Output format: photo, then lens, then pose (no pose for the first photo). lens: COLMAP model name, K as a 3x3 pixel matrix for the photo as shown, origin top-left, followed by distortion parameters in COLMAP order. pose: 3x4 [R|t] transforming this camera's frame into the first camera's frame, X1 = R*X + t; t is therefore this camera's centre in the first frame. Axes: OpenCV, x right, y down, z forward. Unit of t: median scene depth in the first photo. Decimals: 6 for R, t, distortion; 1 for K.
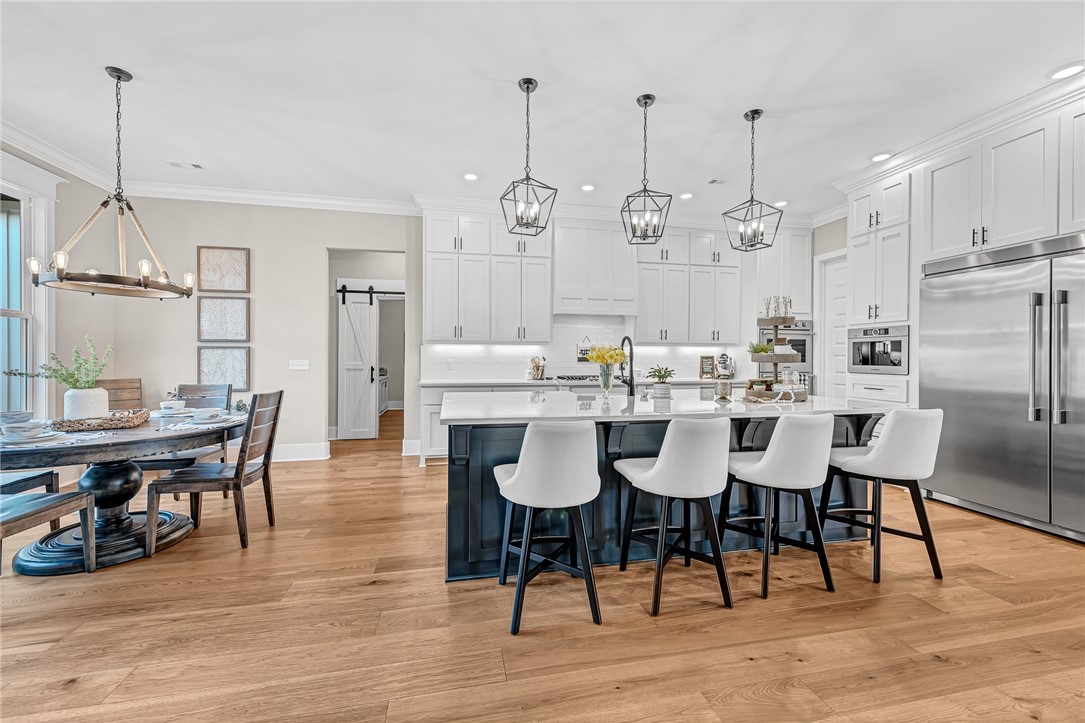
lens RADIAL K [[432.6, 0, 542.8], [0, 432.6, 358.3], [0, 0, 1]] dist [0.012279, -0.004120]
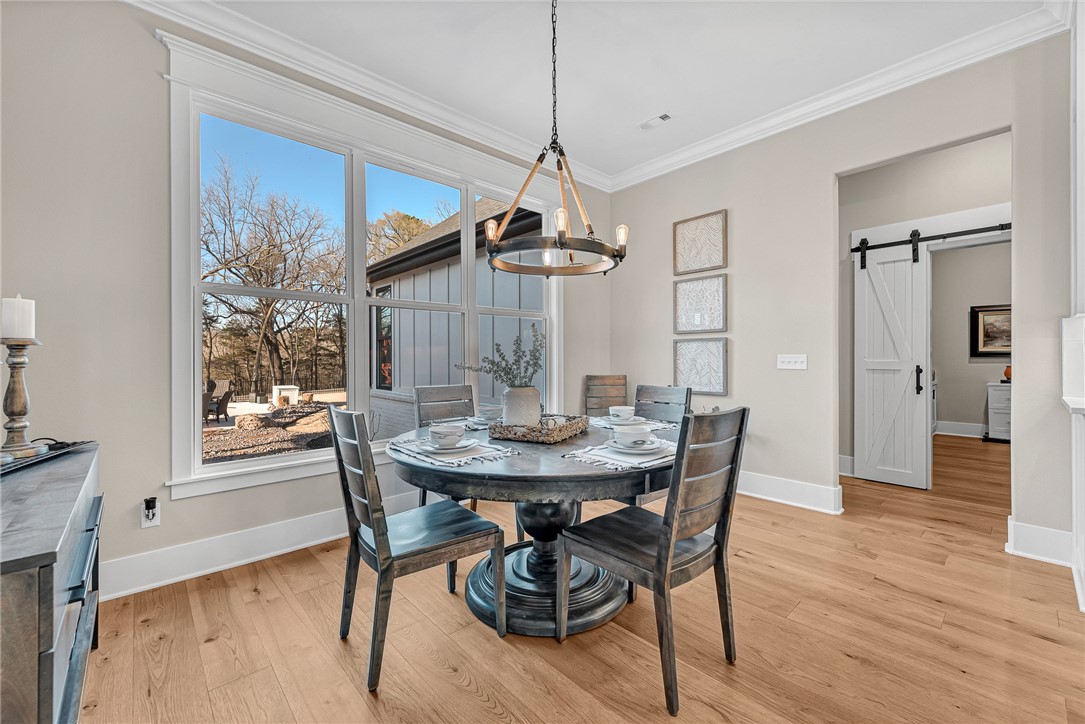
lens RADIAL K [[432.6, 0, 546.7], [0, 432.6, 358.9], [0, 0, 1]] dist [0.012279, -0.004120]
pose [[0.501520, -0.002904, -0.865141, -0.212228], [0.005007, 0.999987, -0.000454, 0.011335], [0.865132, -0.004104, 0.501528, 0.417673]]
